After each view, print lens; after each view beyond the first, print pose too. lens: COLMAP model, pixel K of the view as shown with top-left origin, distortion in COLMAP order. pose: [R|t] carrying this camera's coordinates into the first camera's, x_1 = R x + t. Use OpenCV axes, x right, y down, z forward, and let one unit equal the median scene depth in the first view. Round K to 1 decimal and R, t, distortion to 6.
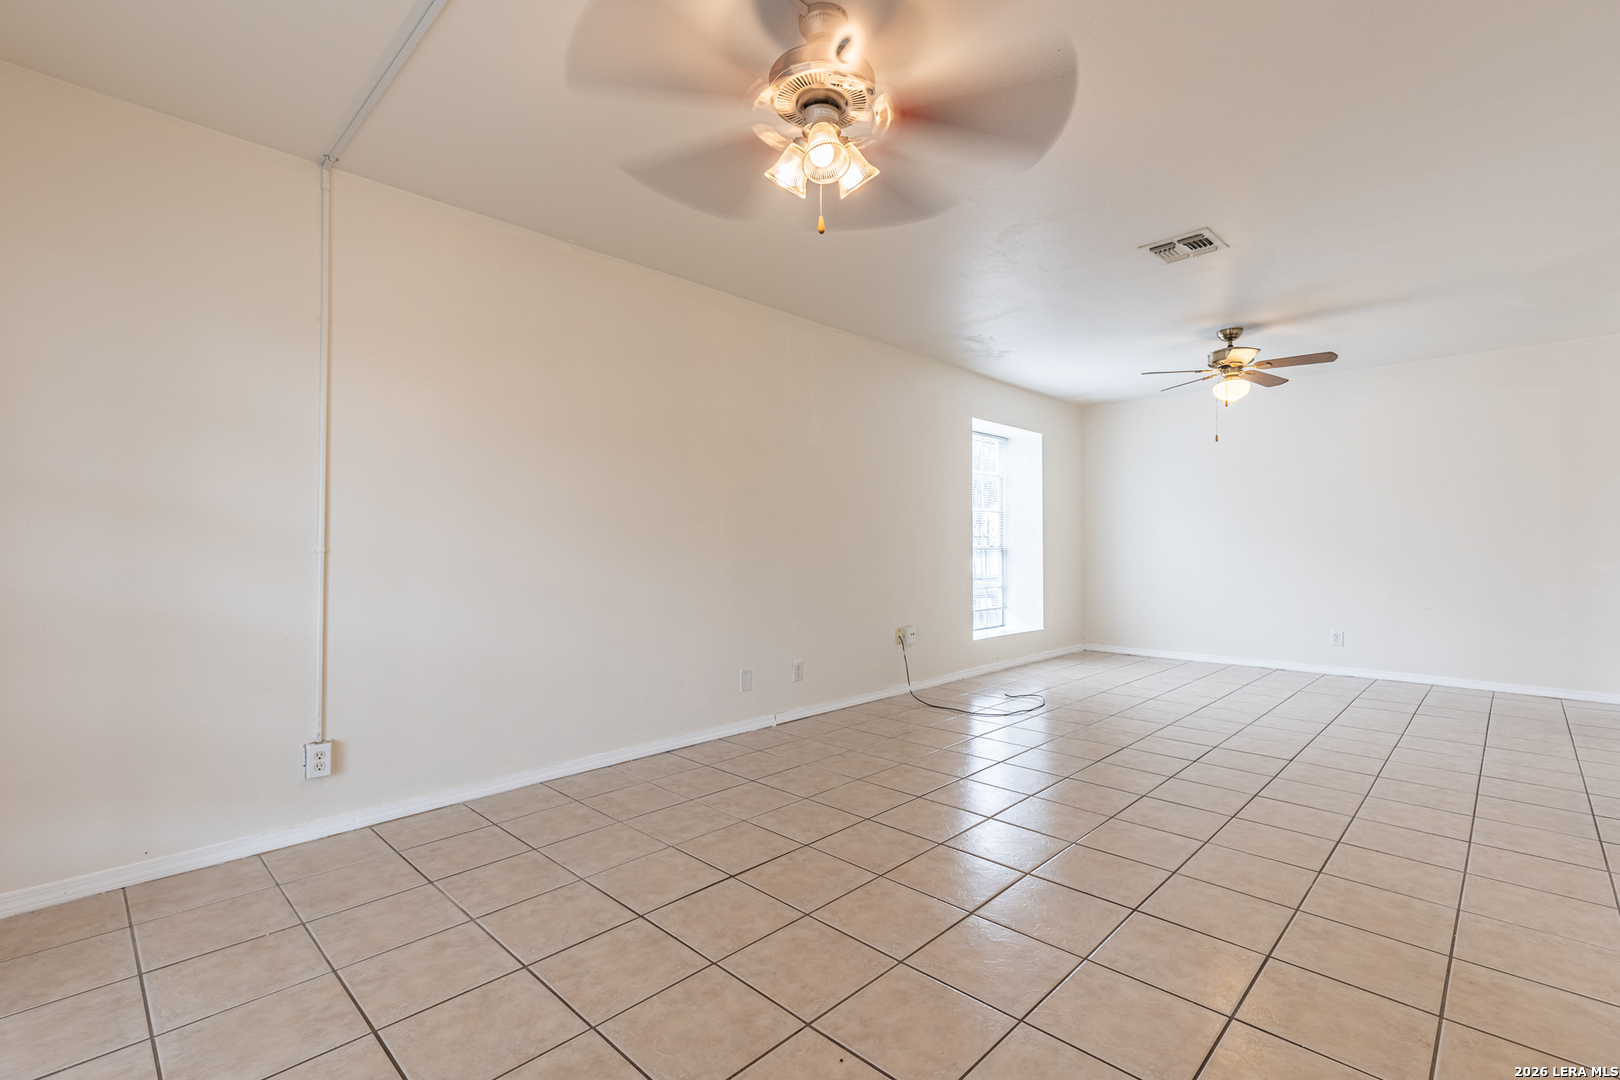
lens RADIAL K [[727.0, 0, 825.7], [0, 727.0, 536.0], [0, 0, 1]] dist [0.008662, -0.002200]
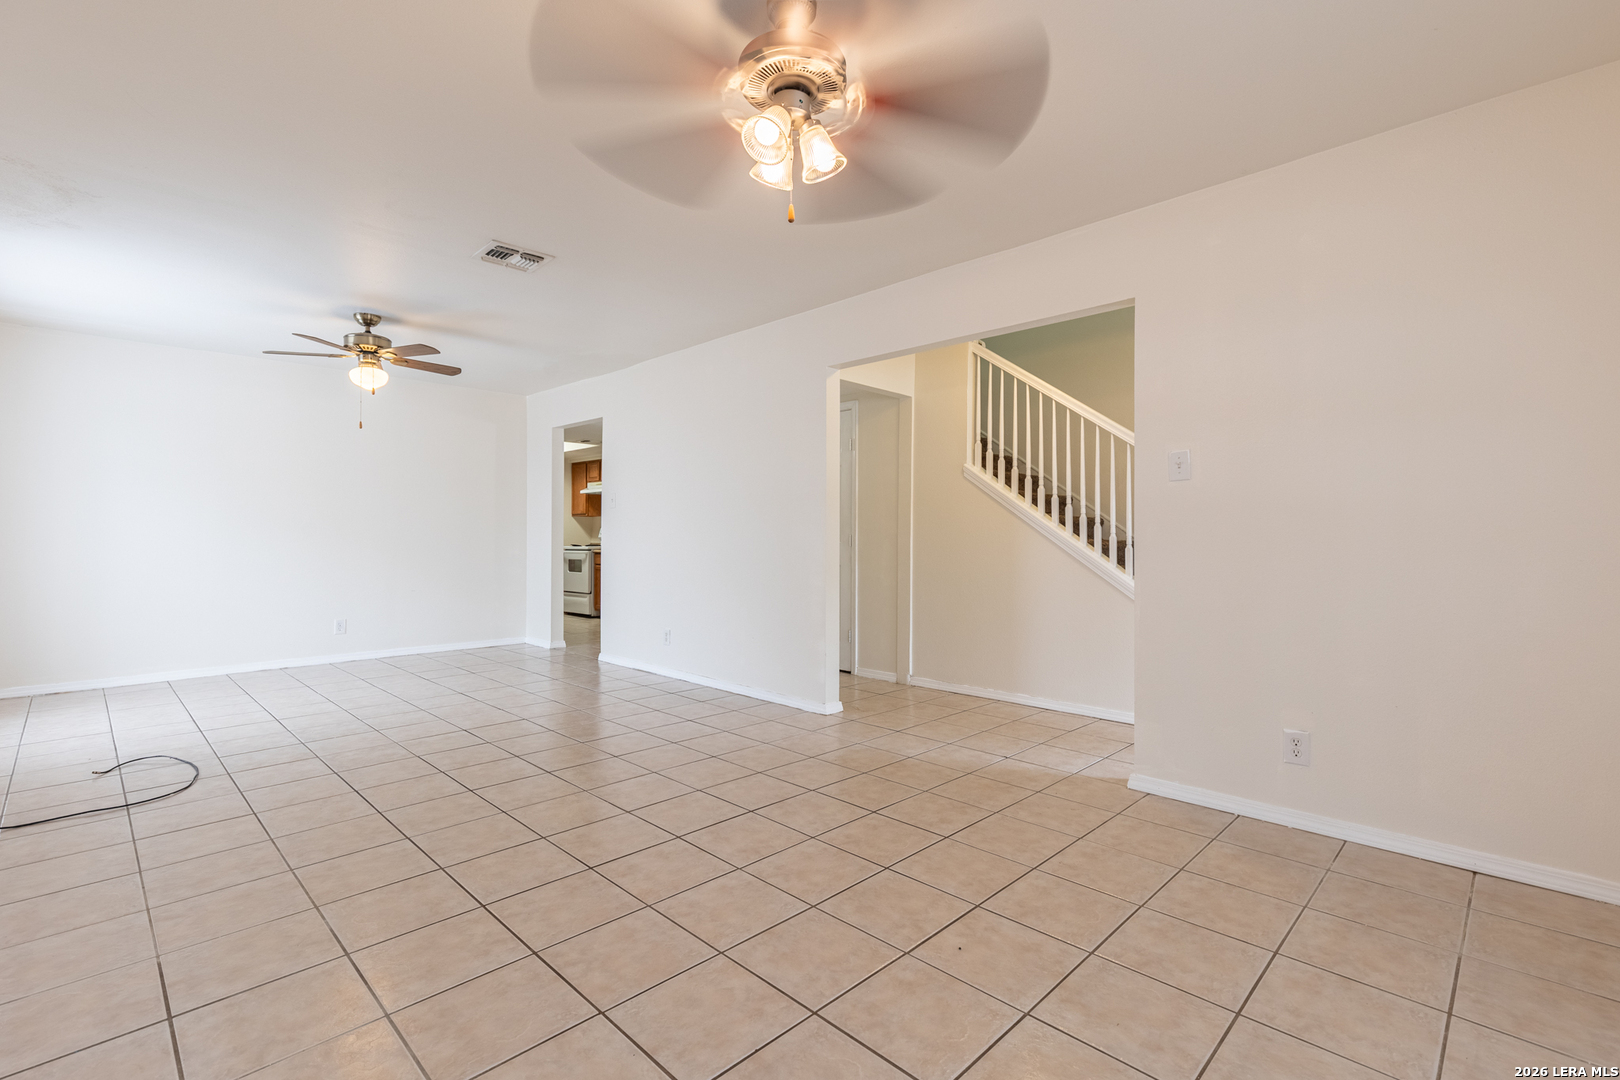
lens RADIAL K [[727.0, 0, 811.3], [0, 727.0, 534.9], [0, 0, 1]] dist [0.008662, -0.002200]
pose [[0.018950, 0.003241, 0.999815, -0.412425], [-0.015370, 0.999878, -0.002950, 0.003575], [-0.999702, -0.015311, 0.018998, 0.395519]]
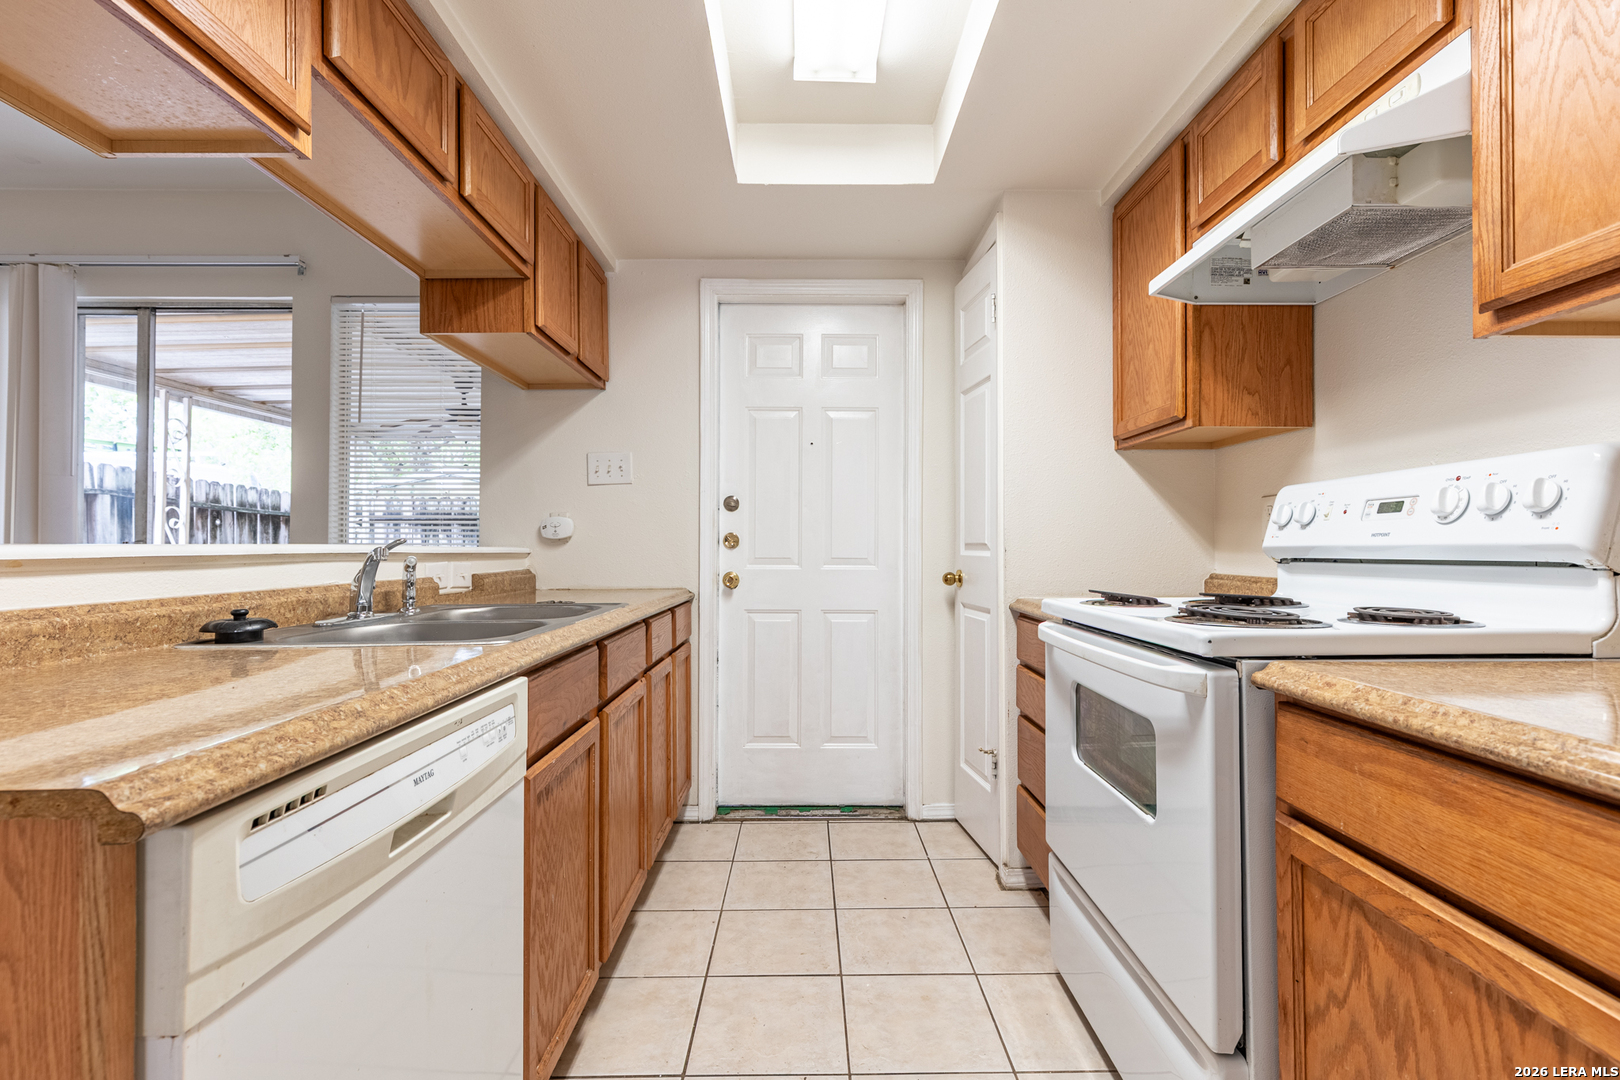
lens RADIAL K [[727.0, 0, 818.5], [0, 727.0, 534.5], [0, 0, 1]] dist [0.008662, -0.002200]
pose [[0.710926, 0.011781, 0.703168, 1.352766], [-0.007069, 0.999929, -0.009606, 0.013296], [-0.703232, 0.001858, 0.710958, 0.976092]]
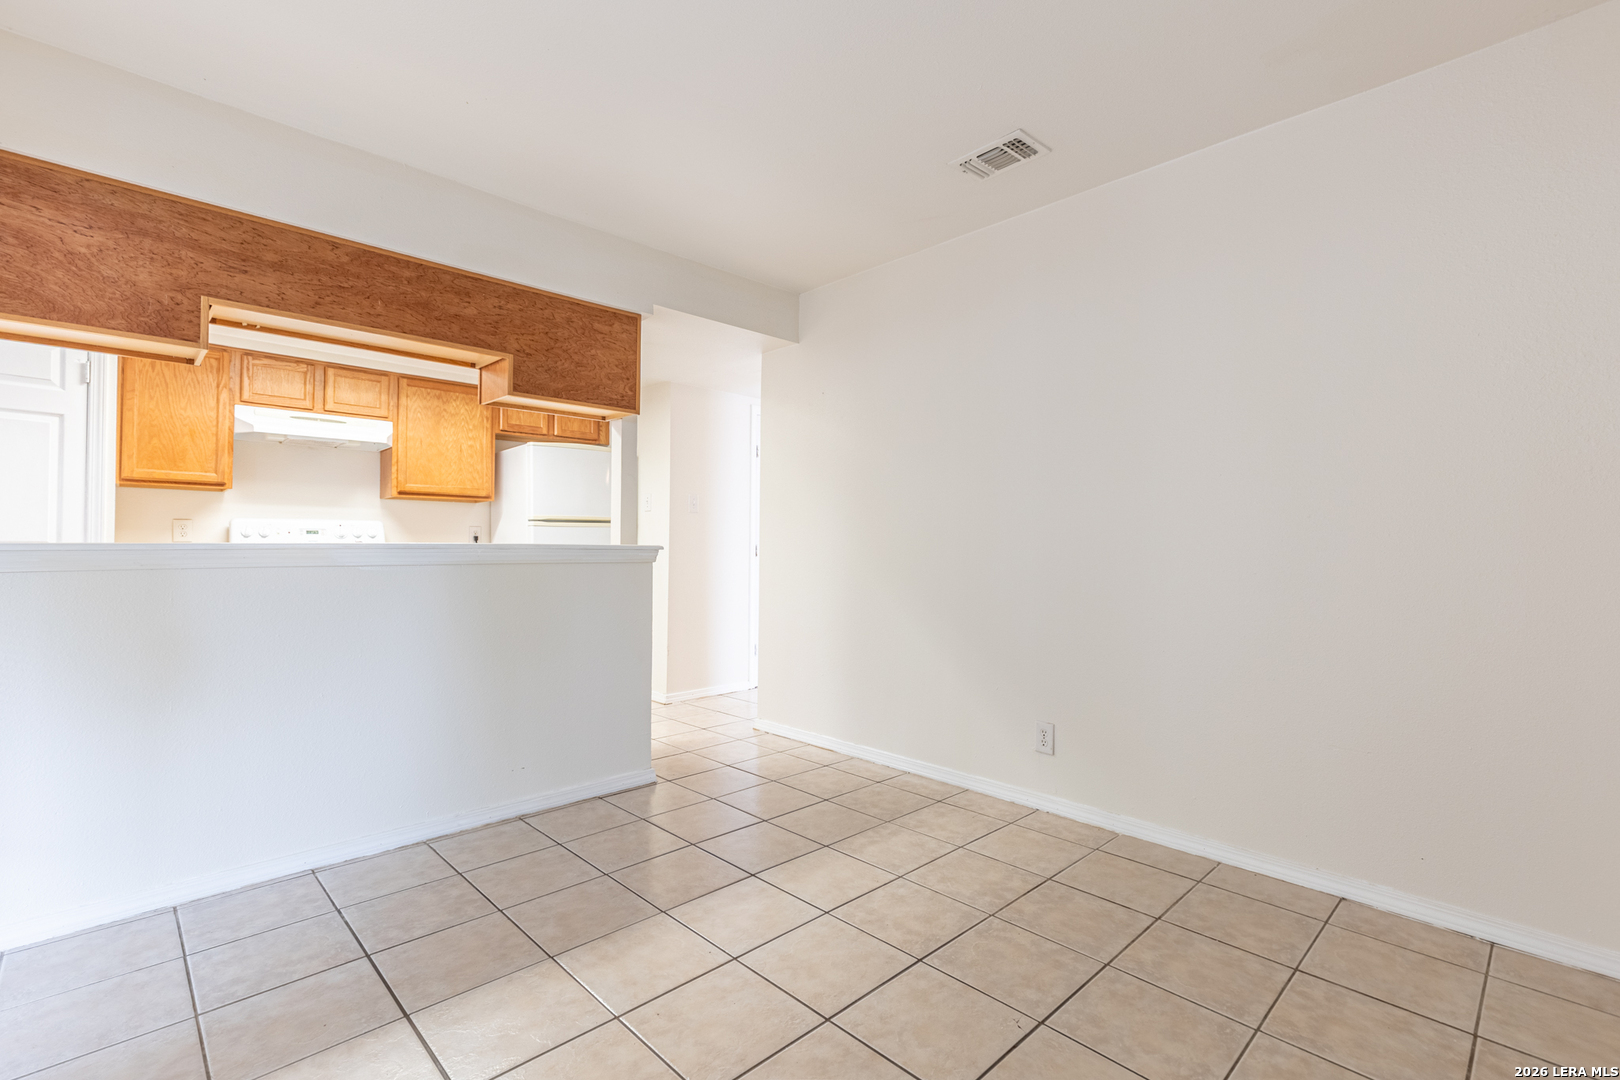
lens RADIAL K [[727.0, 0, 813.4], [0, 727.0, 538.5], [0, 0, 1]] dist [0.008662, -0.002200]
pose [[-0.999271, -0.002936, 0.038074, 1.064899], [-0.003839, 0.999713, -0.023665, 0.024619], [-0.037993, -0.023794, -0.998995, 1.937459]]
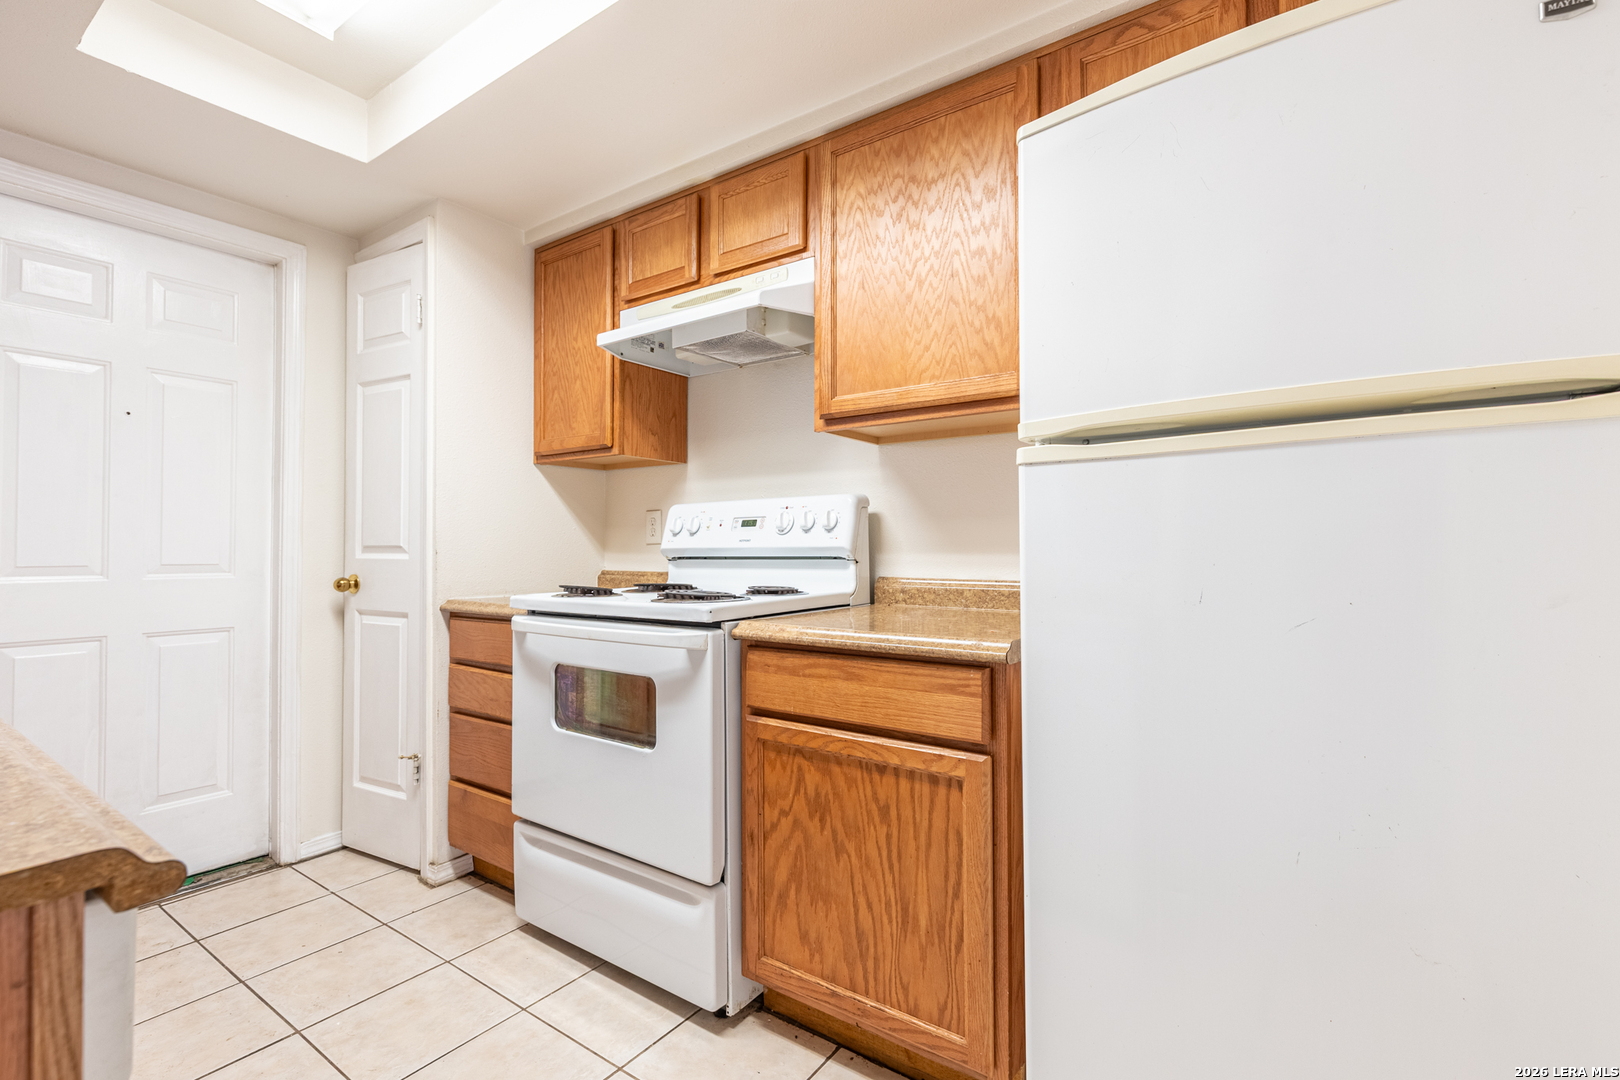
lens RADIAL K [[727.0, 0, 813.3], [0, 727.0, 536.8], [0, 0, 1]] dist [0.008662, -0.002200]
pose [[-0.144719, 0.015615, 0.989350, 1.257554], [-0.006876, 0.999835, -0.016786, 0.013943], [-0.989449, -0.009232, -0.144588, 1.053427]]
